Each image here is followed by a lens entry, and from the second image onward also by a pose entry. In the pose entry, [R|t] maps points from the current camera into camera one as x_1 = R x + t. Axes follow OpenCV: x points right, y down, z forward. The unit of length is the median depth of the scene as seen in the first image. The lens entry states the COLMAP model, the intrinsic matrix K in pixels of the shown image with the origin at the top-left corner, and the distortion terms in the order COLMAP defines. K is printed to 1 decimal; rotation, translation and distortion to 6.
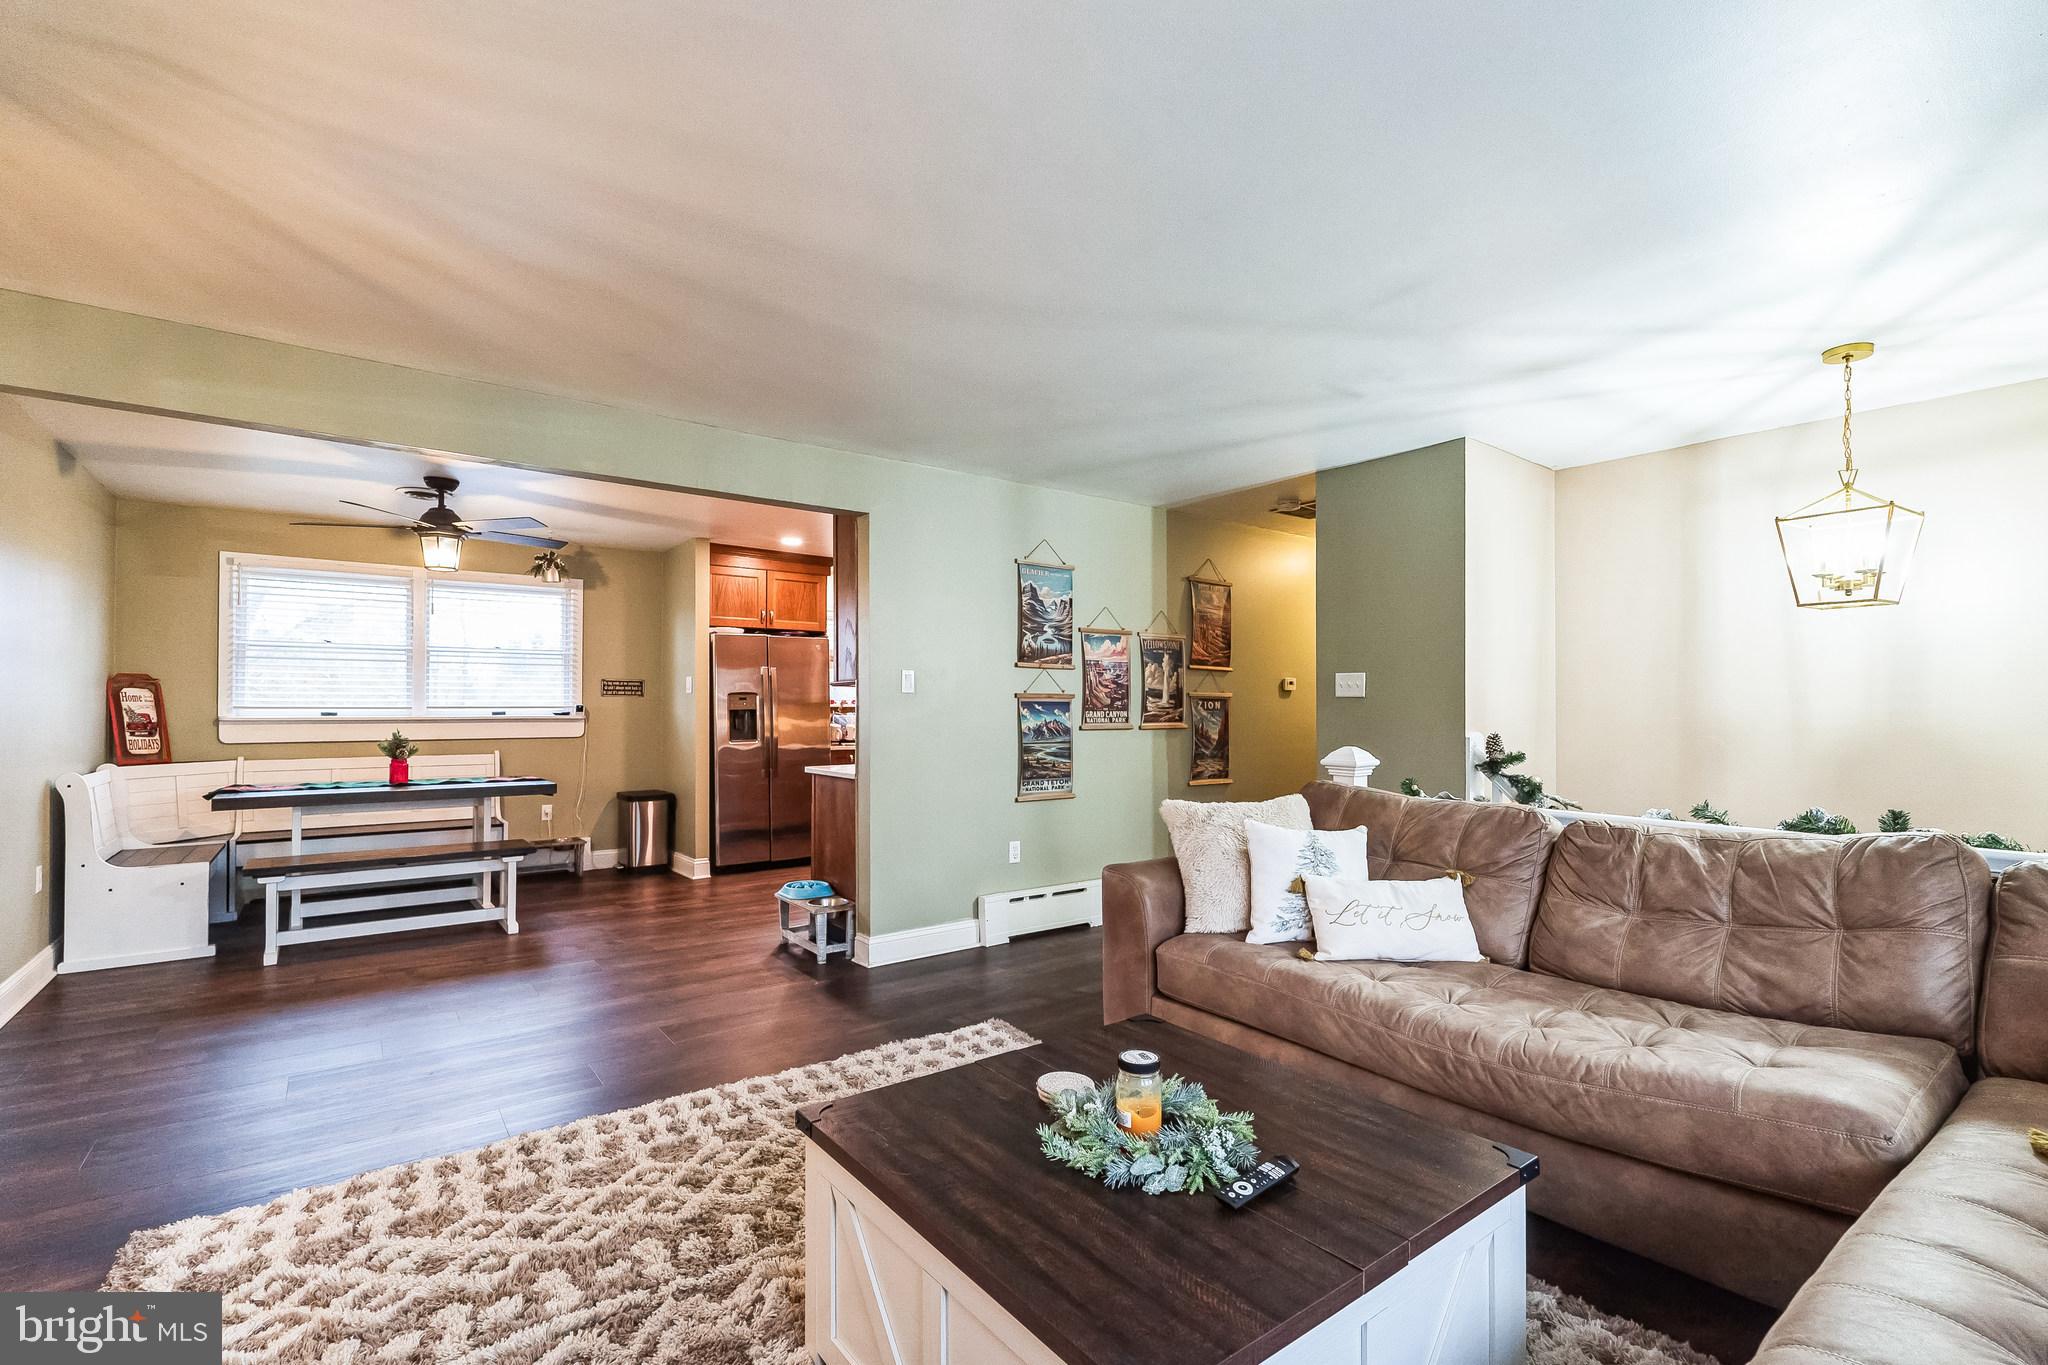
lens RADIAL K [[897.9, 0, 1023.1], [0, 897.9, 687.9], [0, 0, 1]] dist [-0.000314, 0.000017]
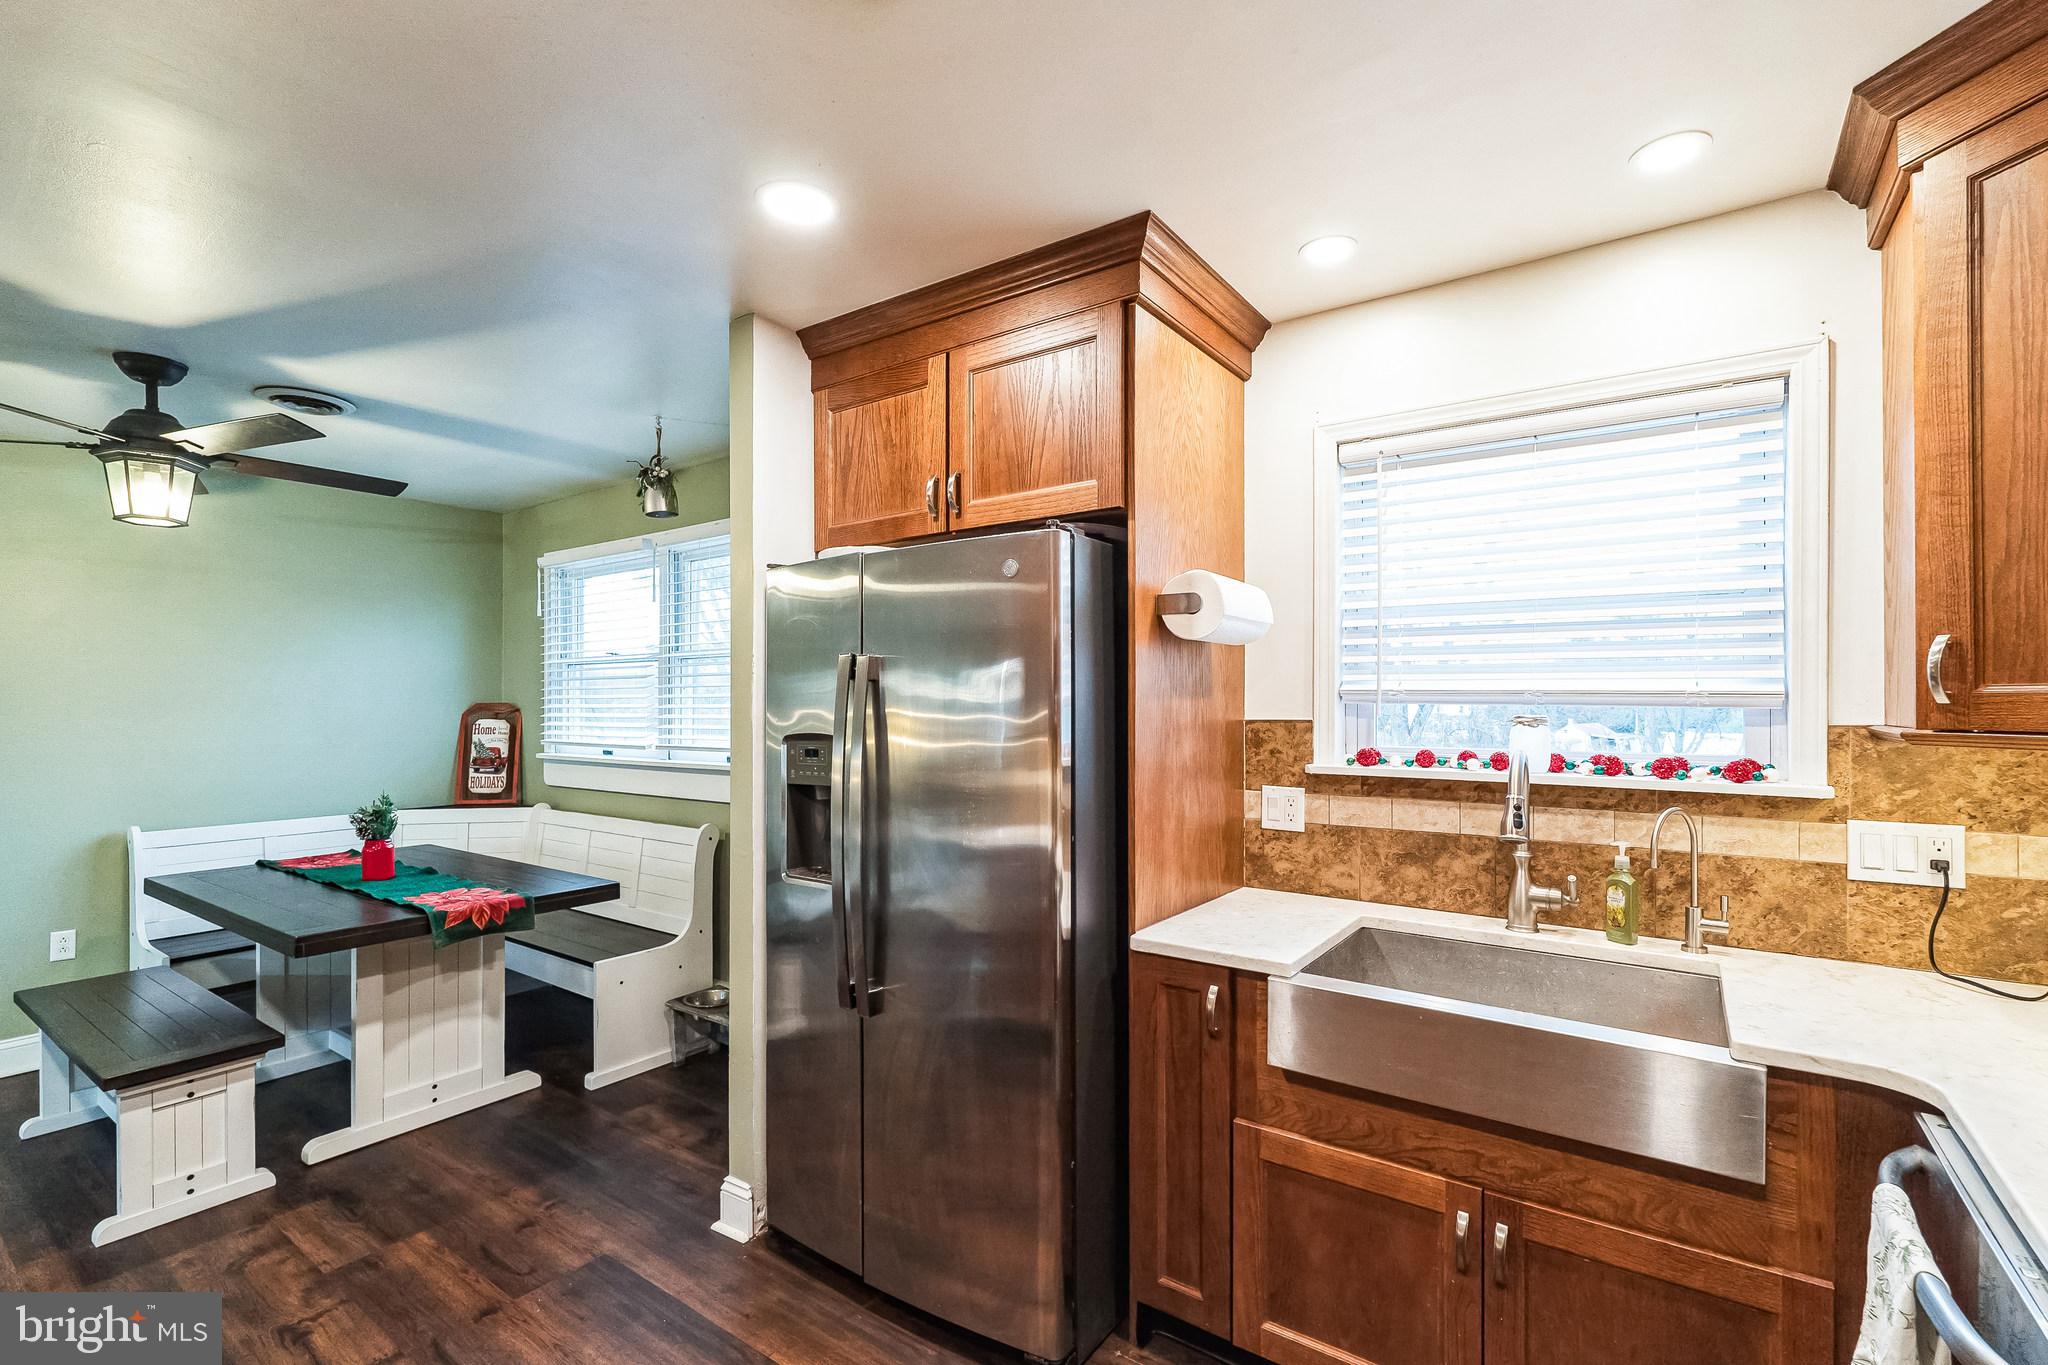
lens RADIAL K [[925.1, 0, 1026.9], [0, 925.1, 711.0], [0, 0, 1]] dist [-0.001181, -0.000229]
pose [[0.314740, 0.007578, -0.949148, 0.067286], [0.023021, 0.999613, 0.015615, -0.010295], [0.948899, -0.026765, 0.314444, 1.227794]]
